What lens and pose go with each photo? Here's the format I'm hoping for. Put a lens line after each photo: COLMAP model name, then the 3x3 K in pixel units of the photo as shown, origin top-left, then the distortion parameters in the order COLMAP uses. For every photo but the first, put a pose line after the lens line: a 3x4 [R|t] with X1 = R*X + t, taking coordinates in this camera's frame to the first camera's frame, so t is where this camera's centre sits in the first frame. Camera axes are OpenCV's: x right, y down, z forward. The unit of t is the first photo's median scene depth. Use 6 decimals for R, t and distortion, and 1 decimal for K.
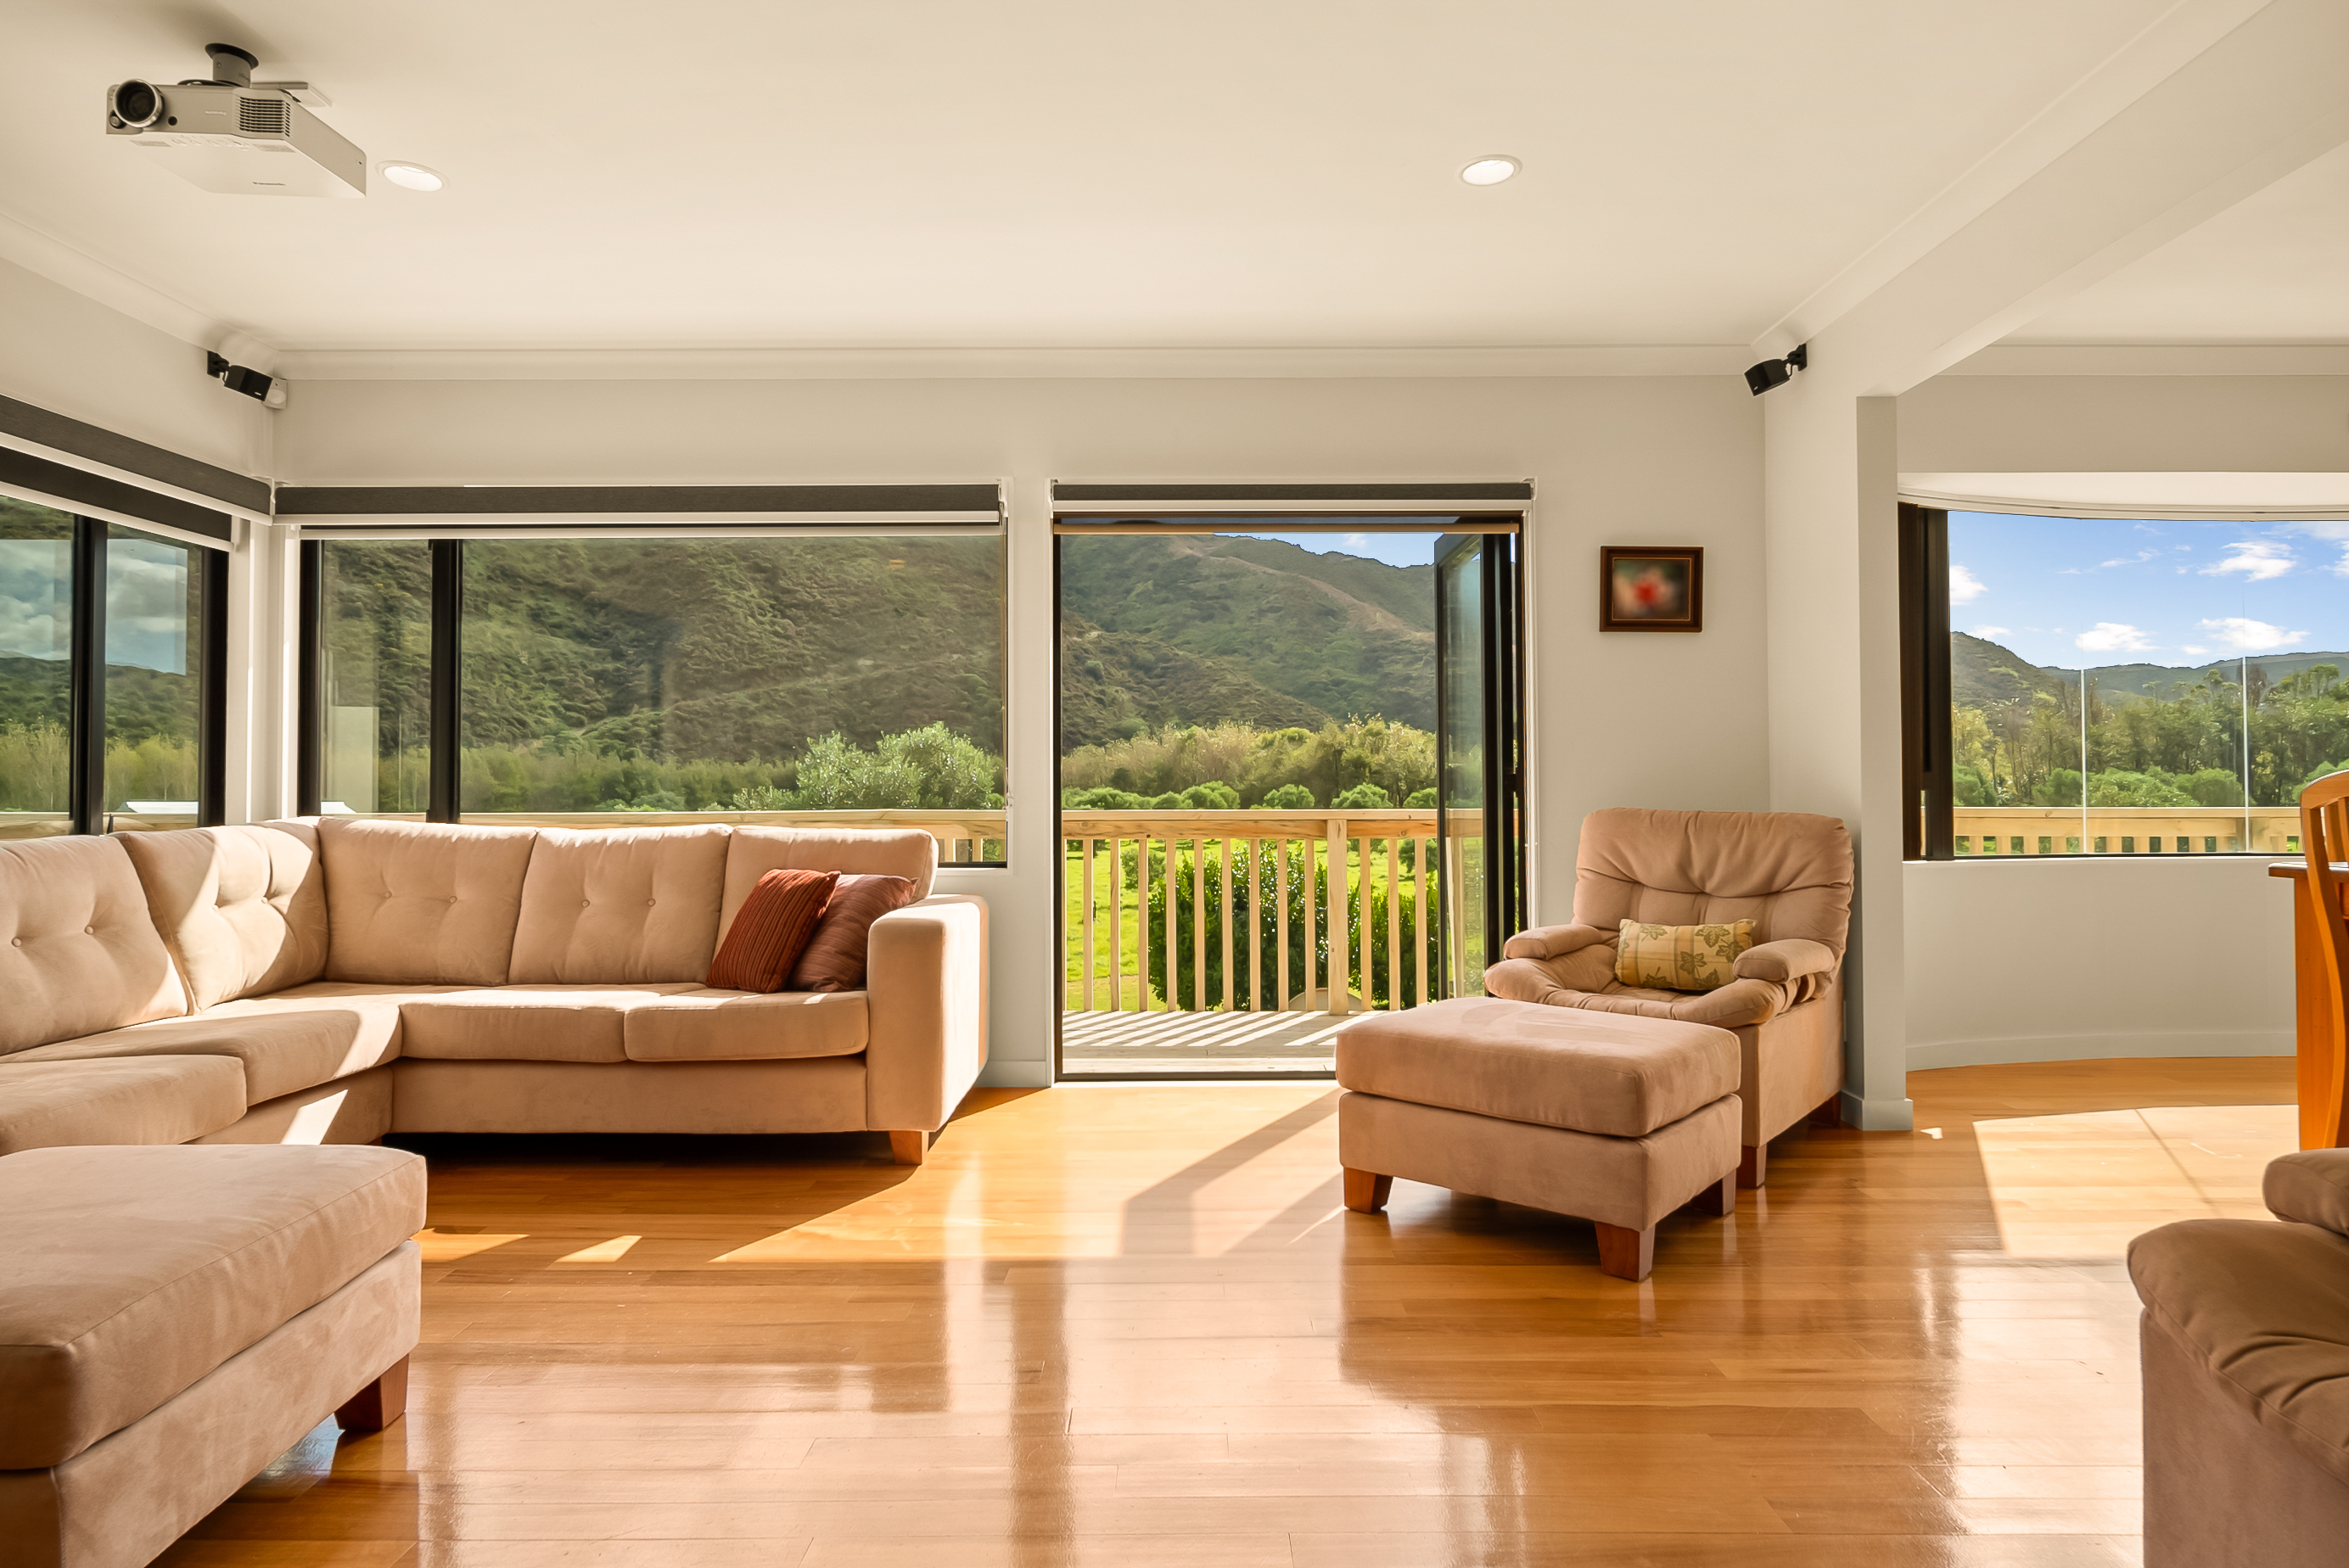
lens RADIAL K [[1279.5, 0, 1169.8], [0, 1279.5, 747.4], [0, 0, 1]] dist [0.000987, 0.000626]
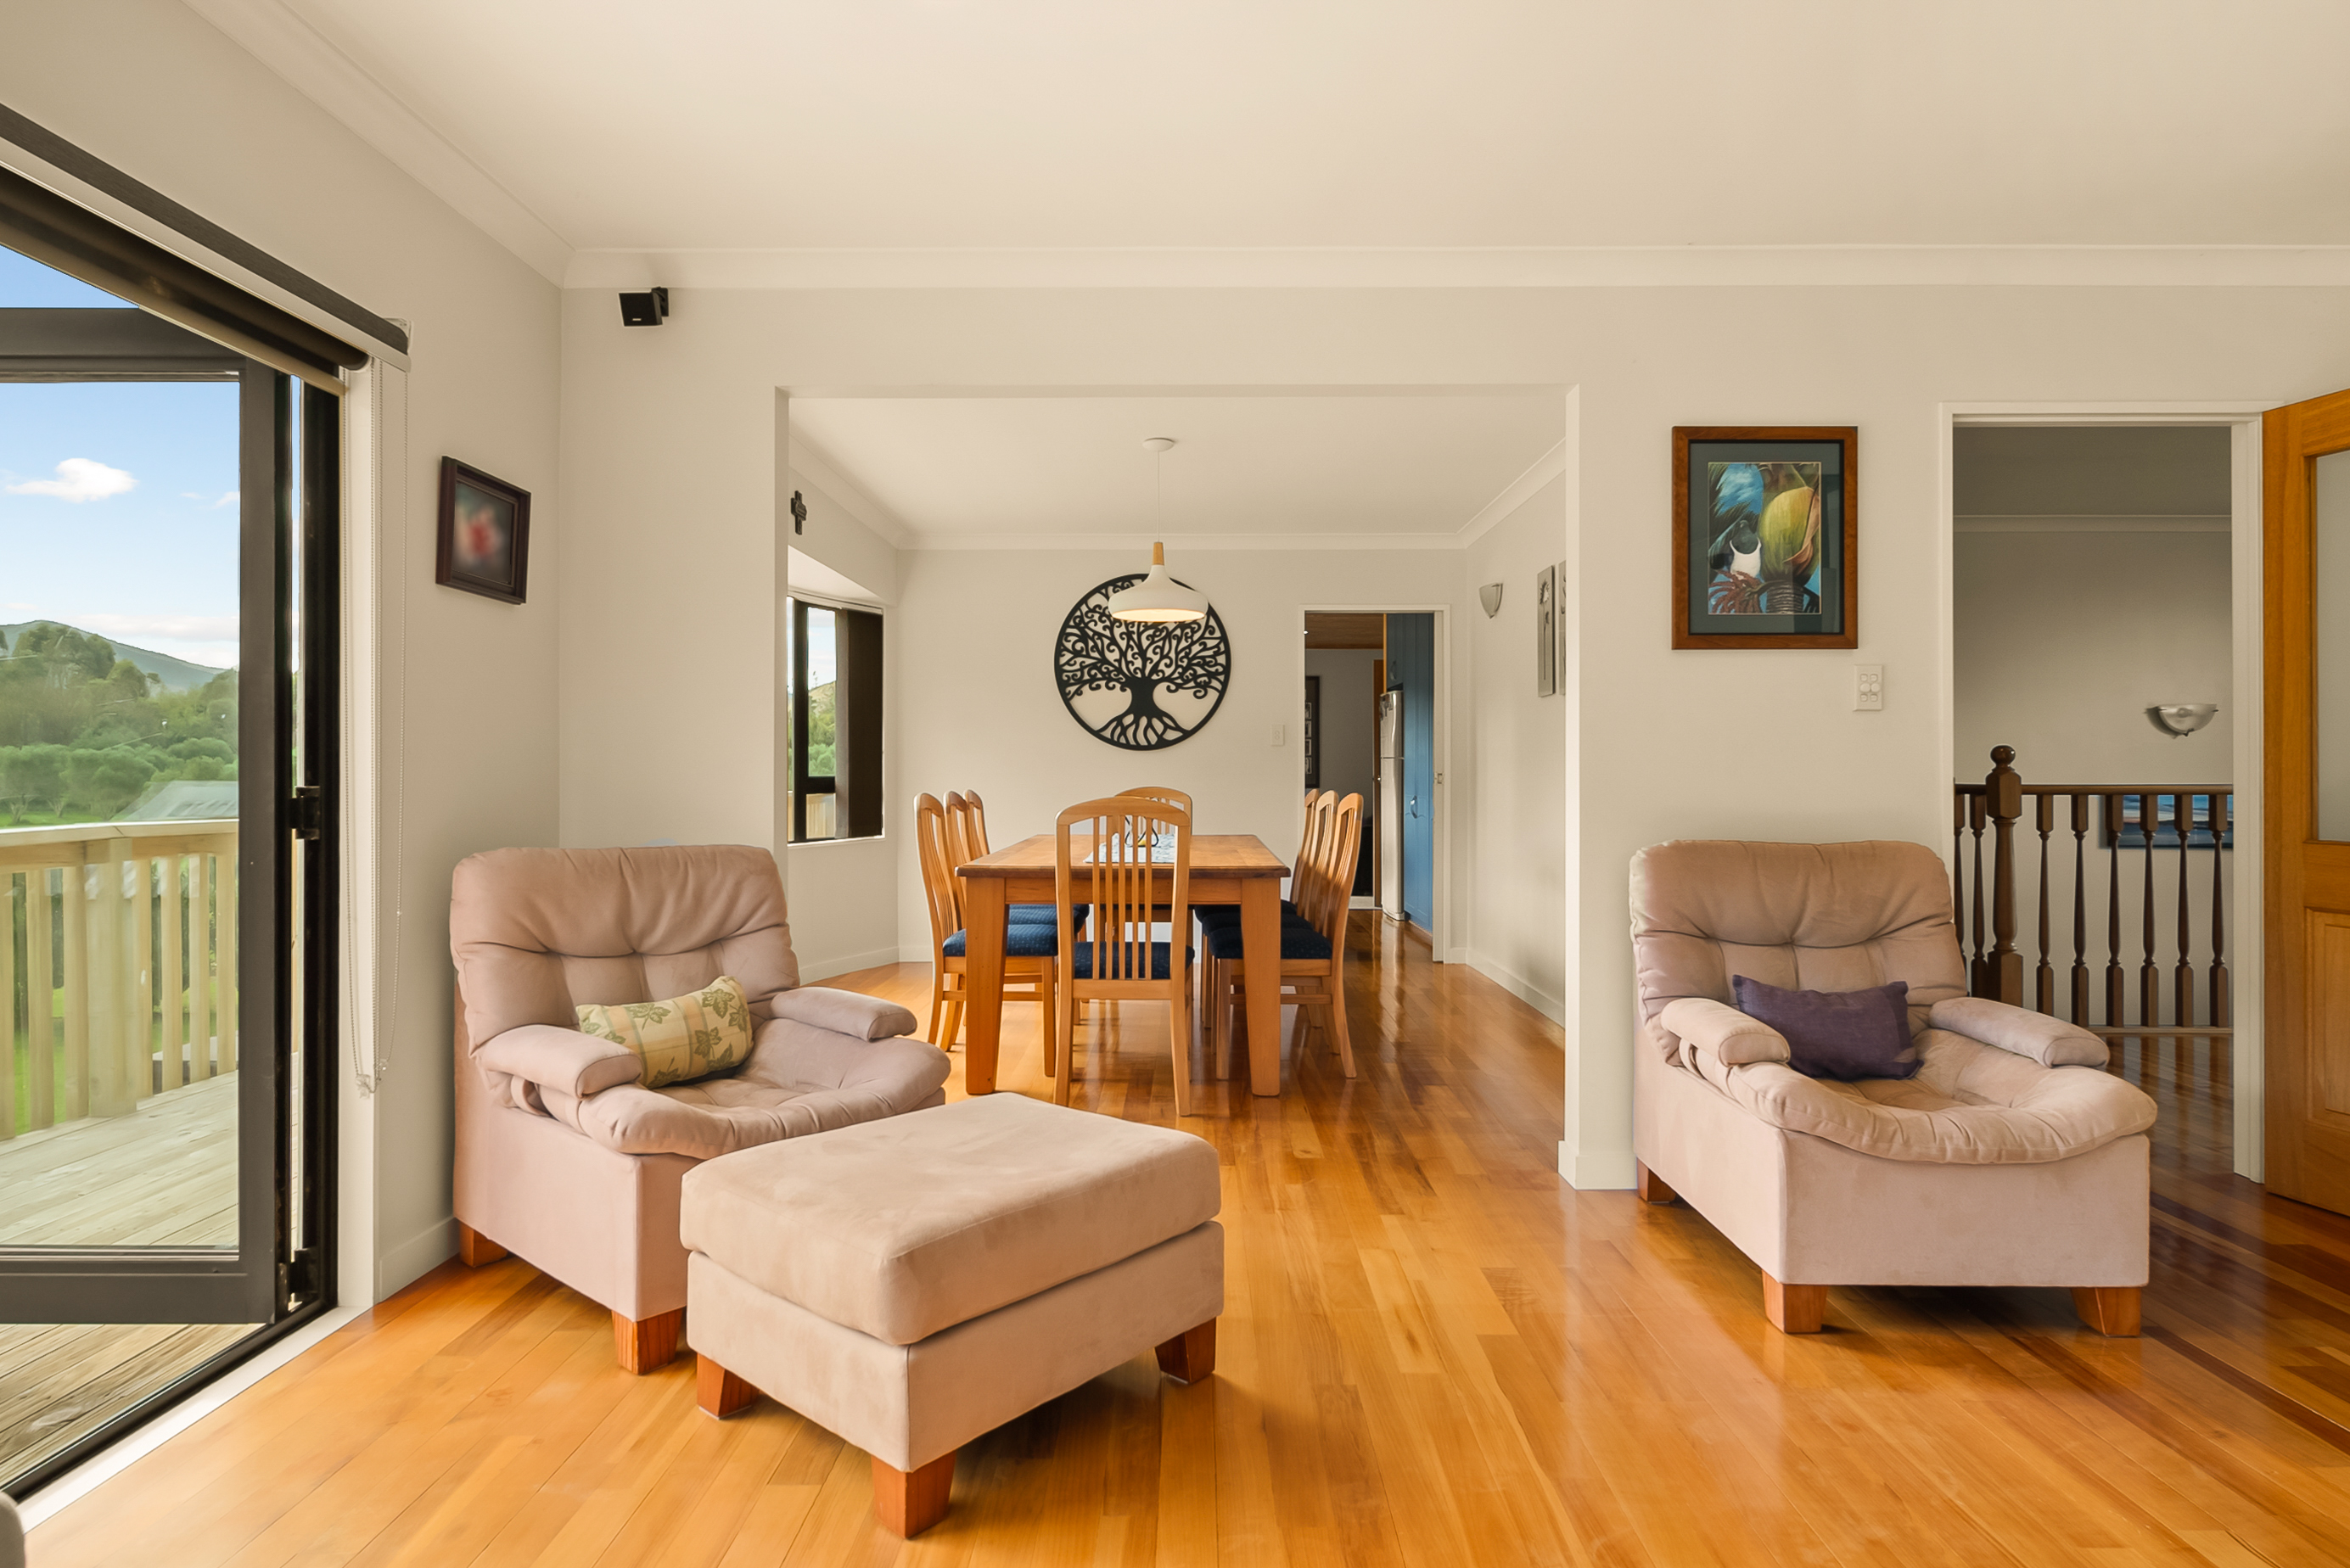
lens RADIAL K [[1280.0, 0, 1177.3], [0, 1280.0, 768.3], [0, 0, 1]] dist [0.000987, 0.000626]
pose [[-0.002402, 0.011389, 0.999932, -0.348707], [-0.041370, 0.999078, -0.011478, -0.002670], [-0.999141, -0.041395, -0.001929, 0.654290]]
